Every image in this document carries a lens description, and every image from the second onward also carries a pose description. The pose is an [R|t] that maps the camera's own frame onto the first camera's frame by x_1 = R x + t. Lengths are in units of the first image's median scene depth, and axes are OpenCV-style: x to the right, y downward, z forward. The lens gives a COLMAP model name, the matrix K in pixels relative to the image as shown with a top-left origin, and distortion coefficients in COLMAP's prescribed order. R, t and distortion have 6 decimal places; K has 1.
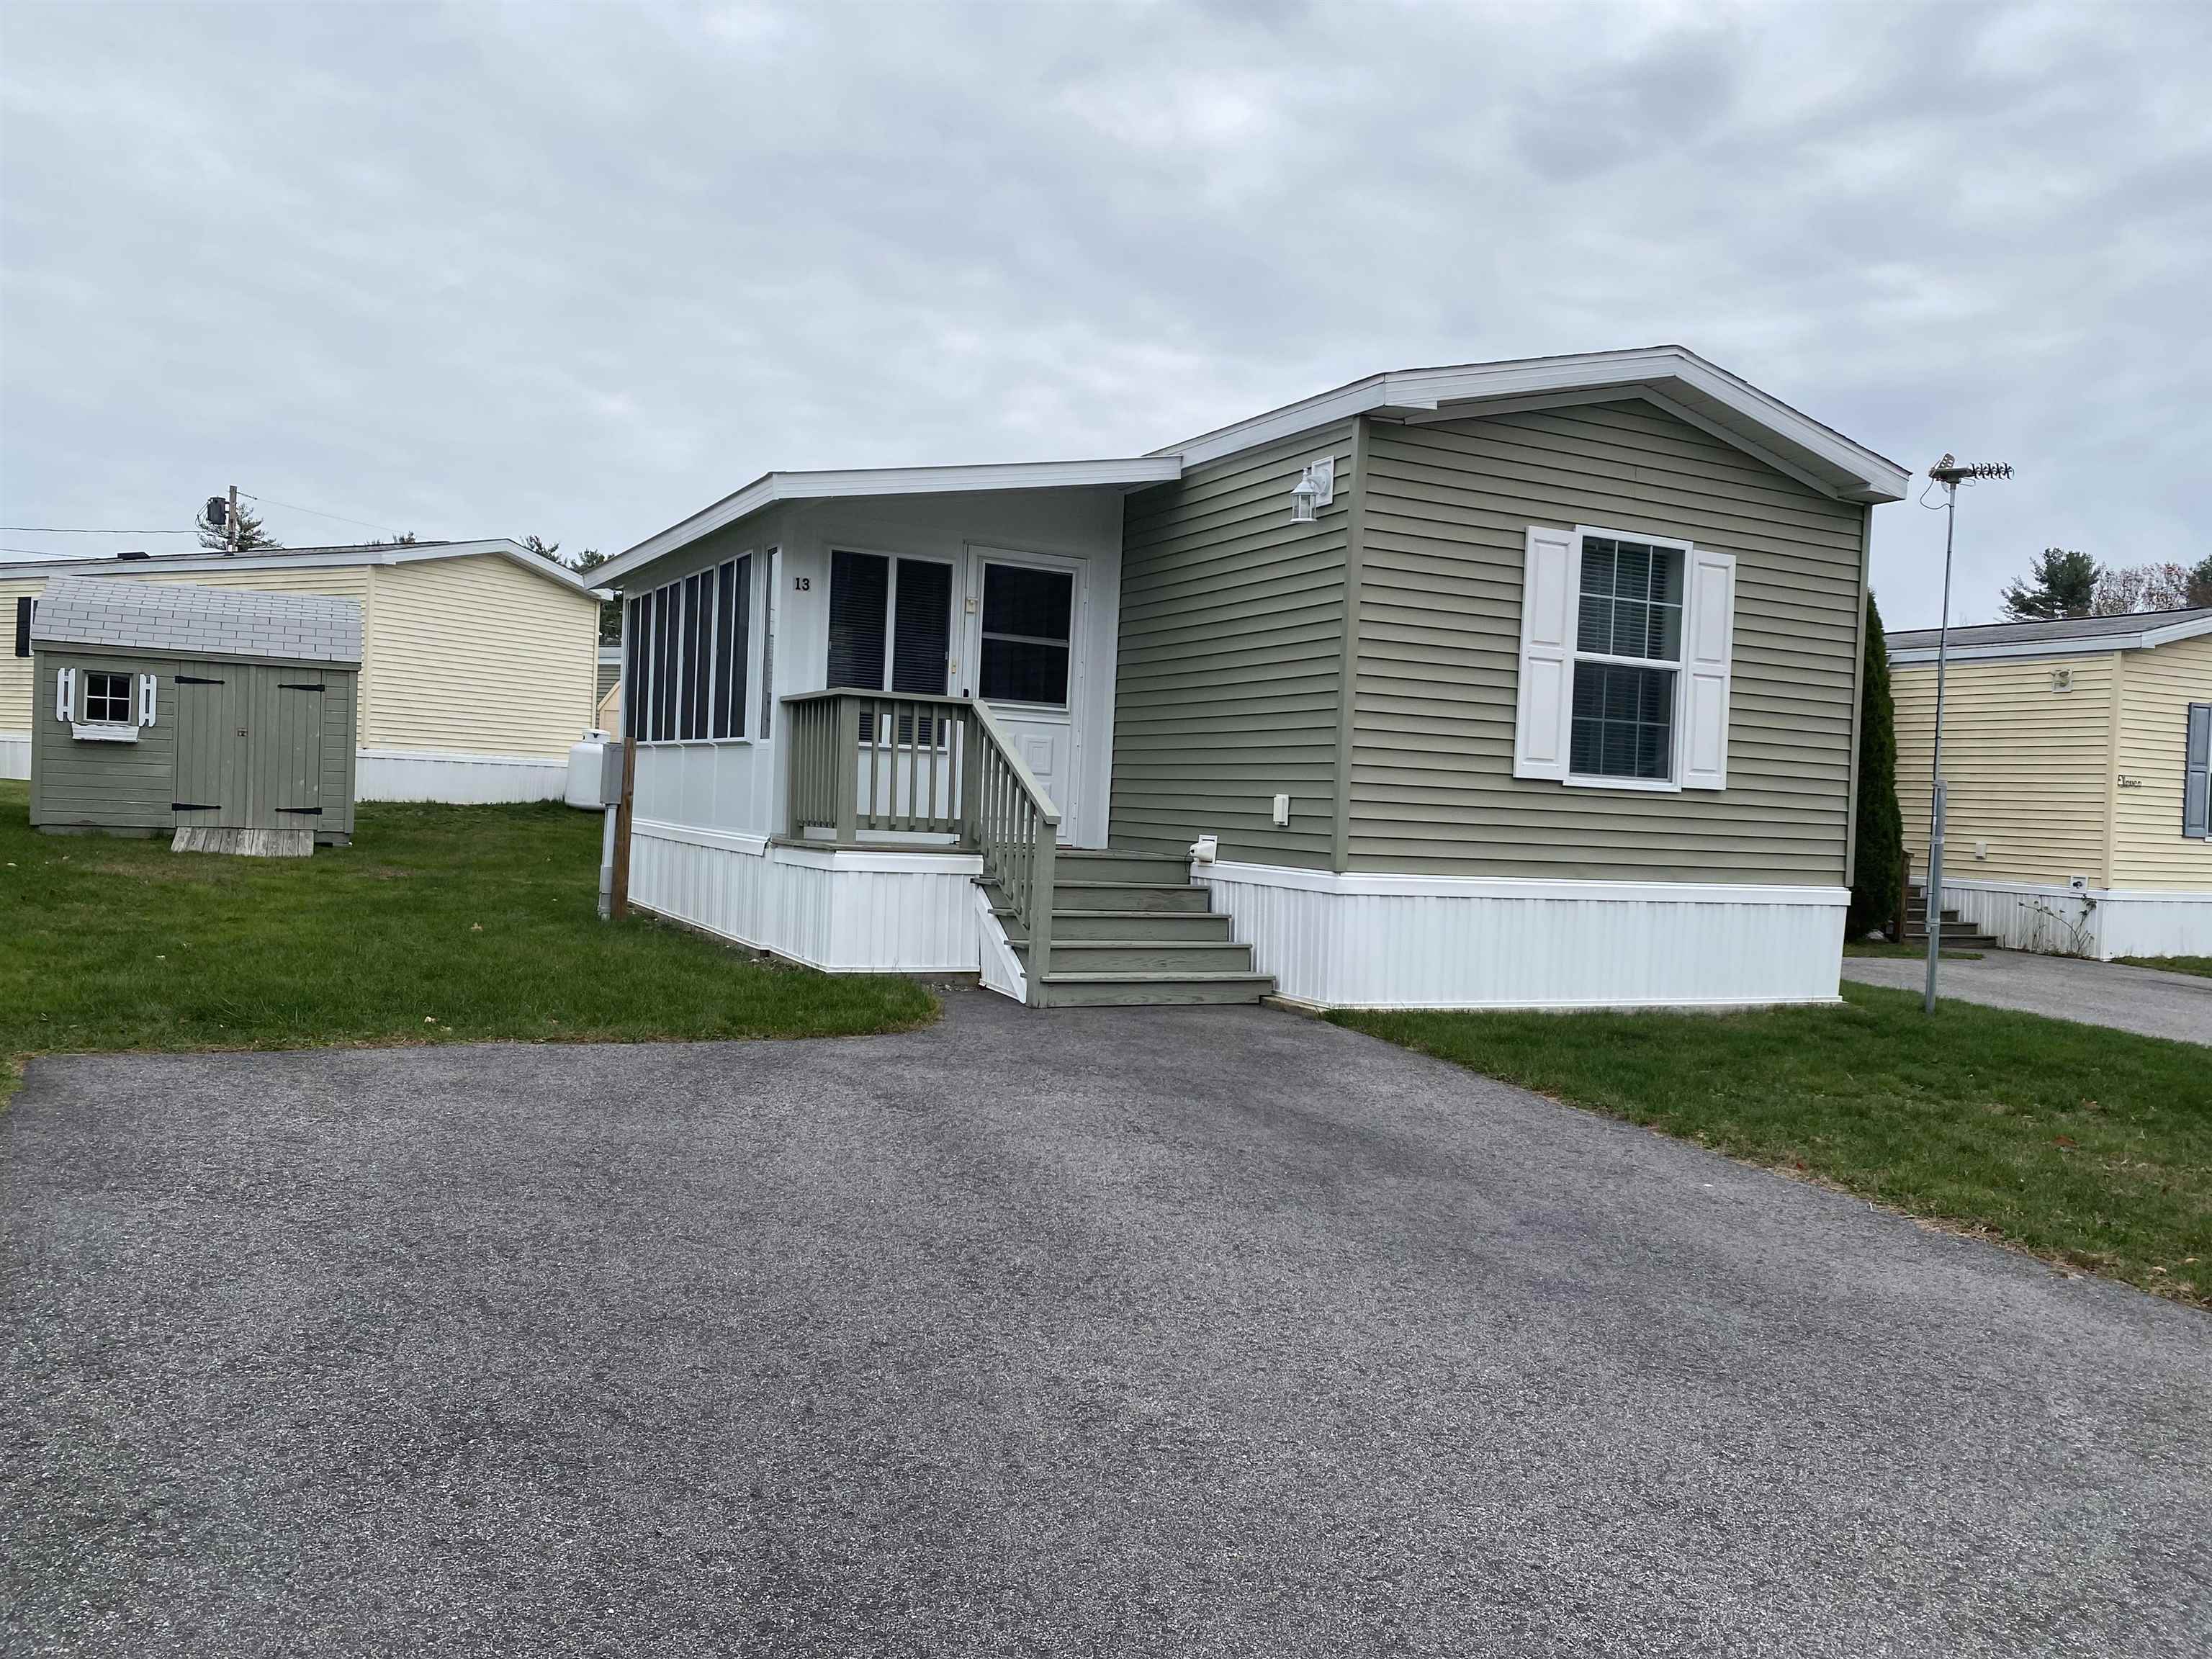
lens RADIAL K [[1673.0, 0, 1153.5], [0, 1673.0, 797.4], [0, 0, 1]] dist [0.037210, -0.043296]
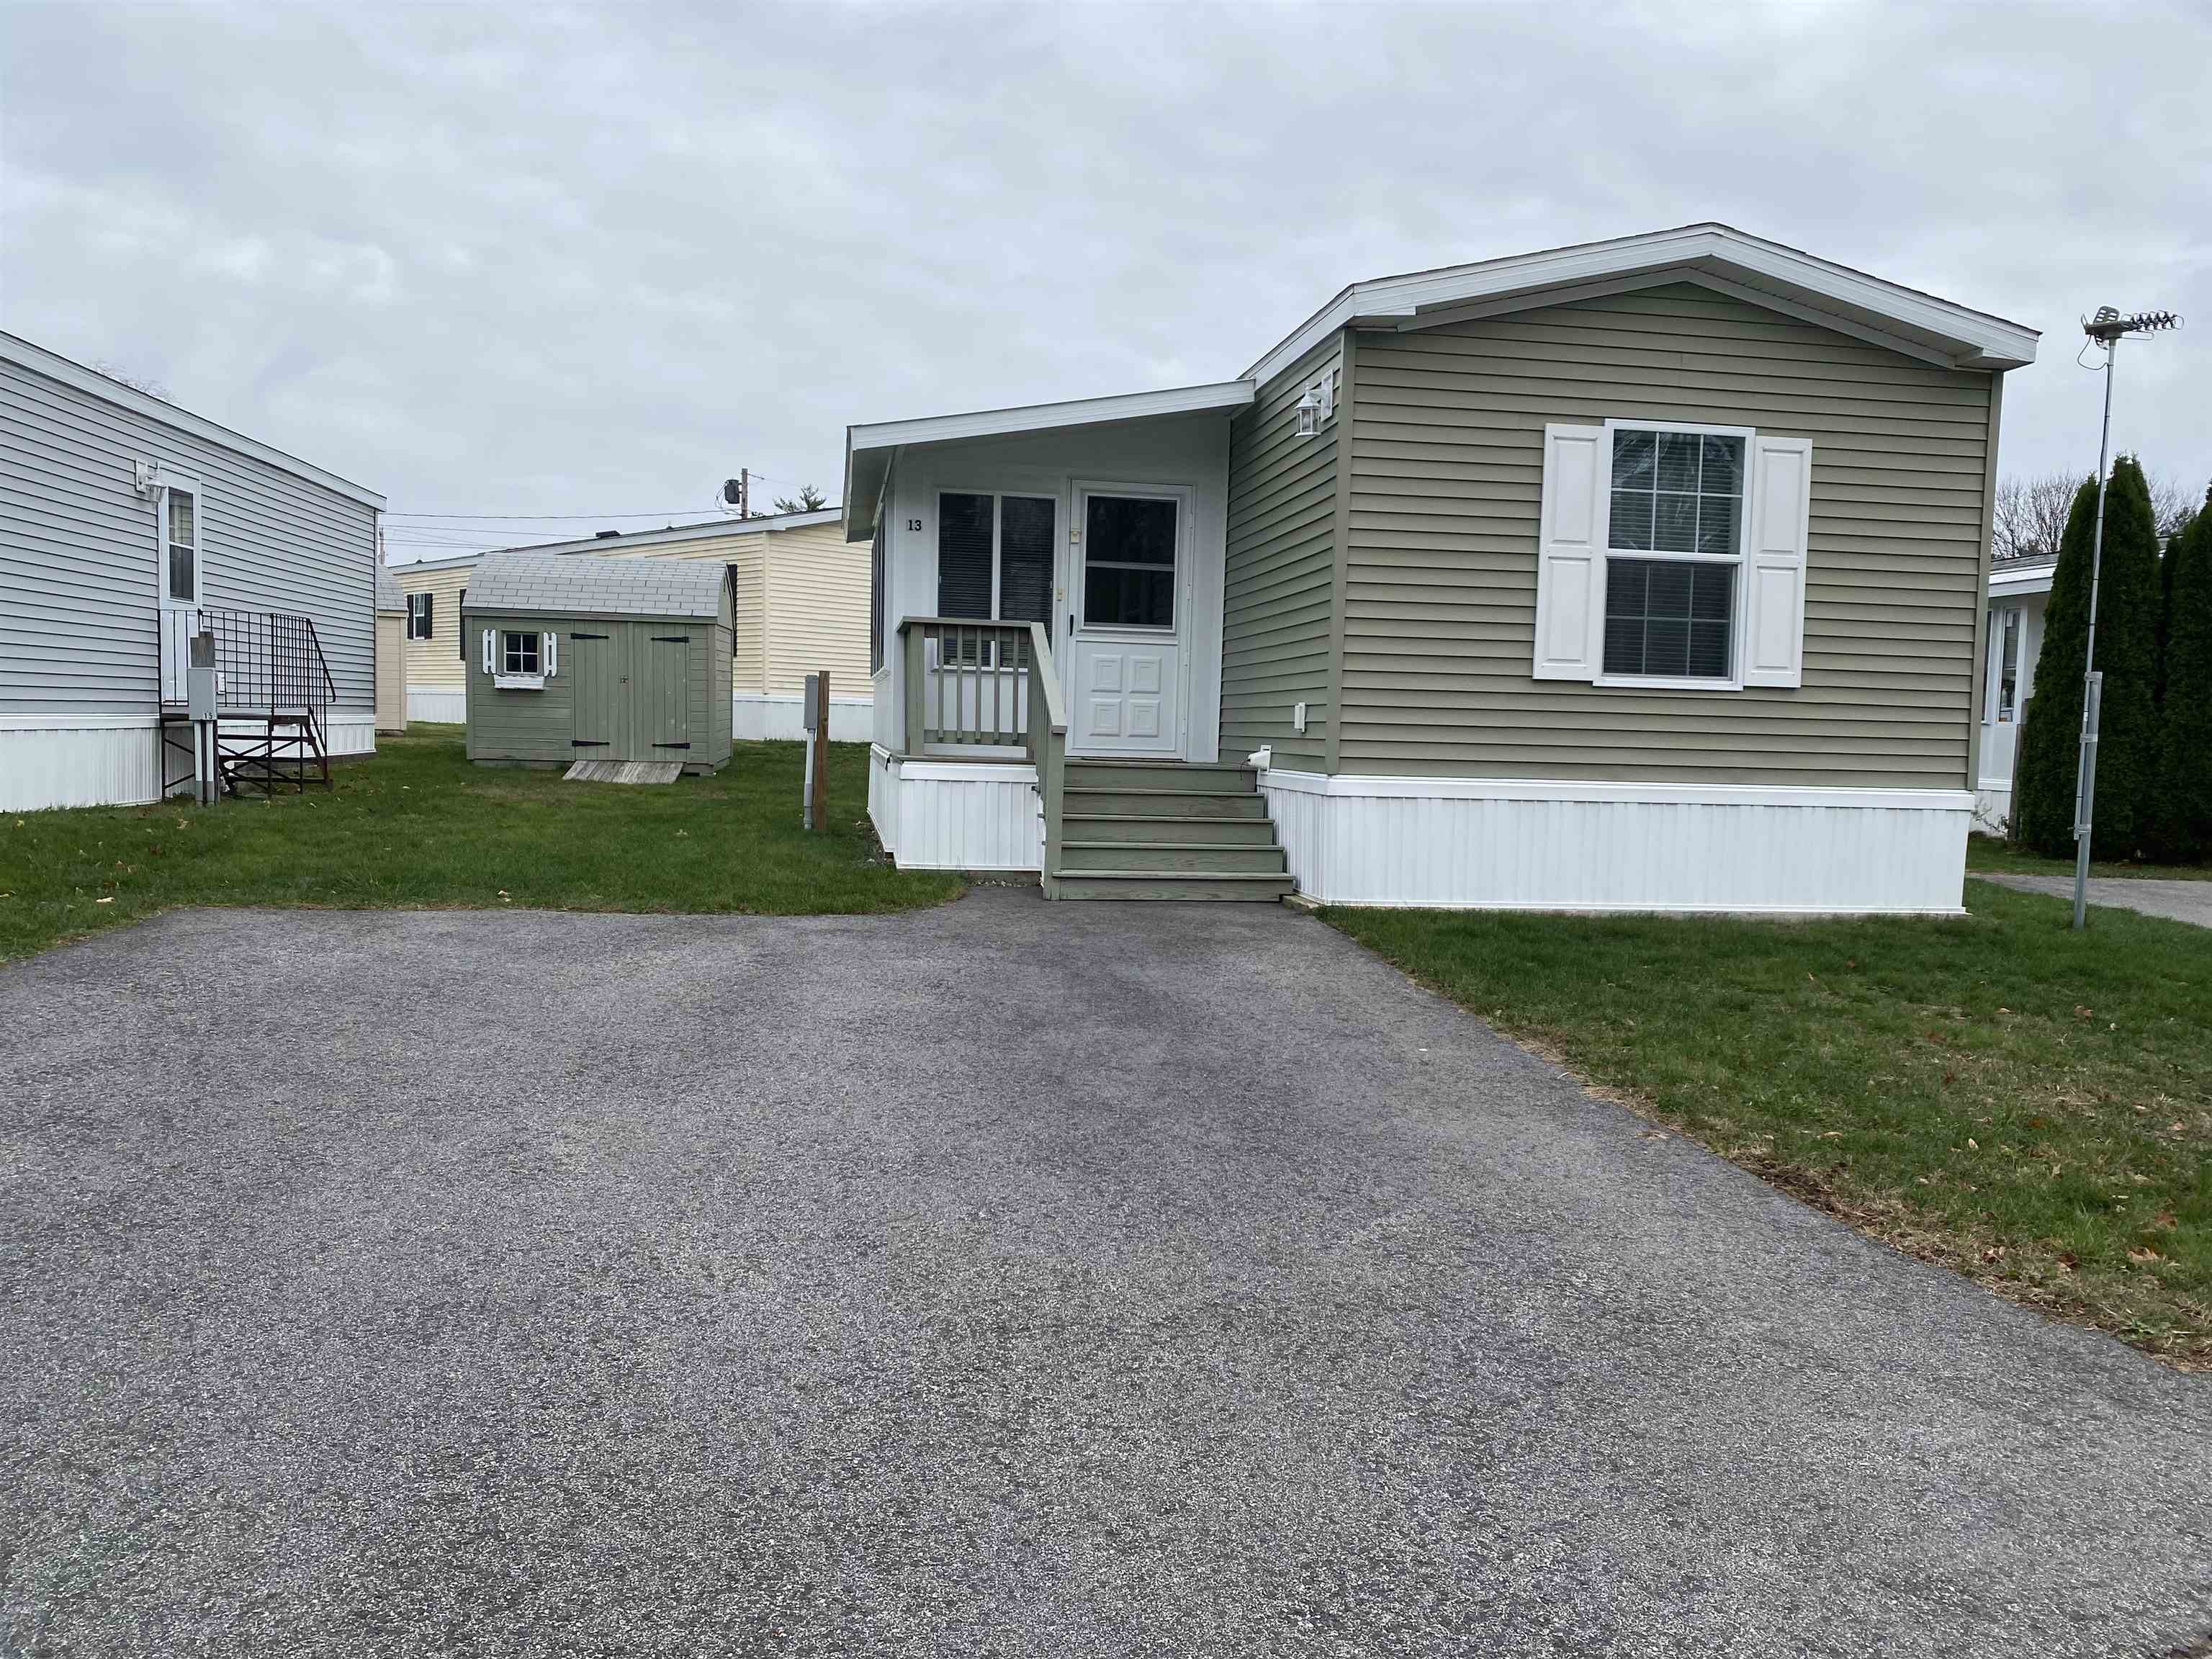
lens RADIAL K [[1673.0, 0, 1129.2], [0, 1673.0, 820.5], [0, 0, 1]] dist [0.037210, -0.043296]
pose [[0.952727, -0.002484, -0.303817, 0.279918], [0.017421, 0.998768, 0.046464, 0.020702], [0.303328, -0.049561, 0.951597, -0.027286]]
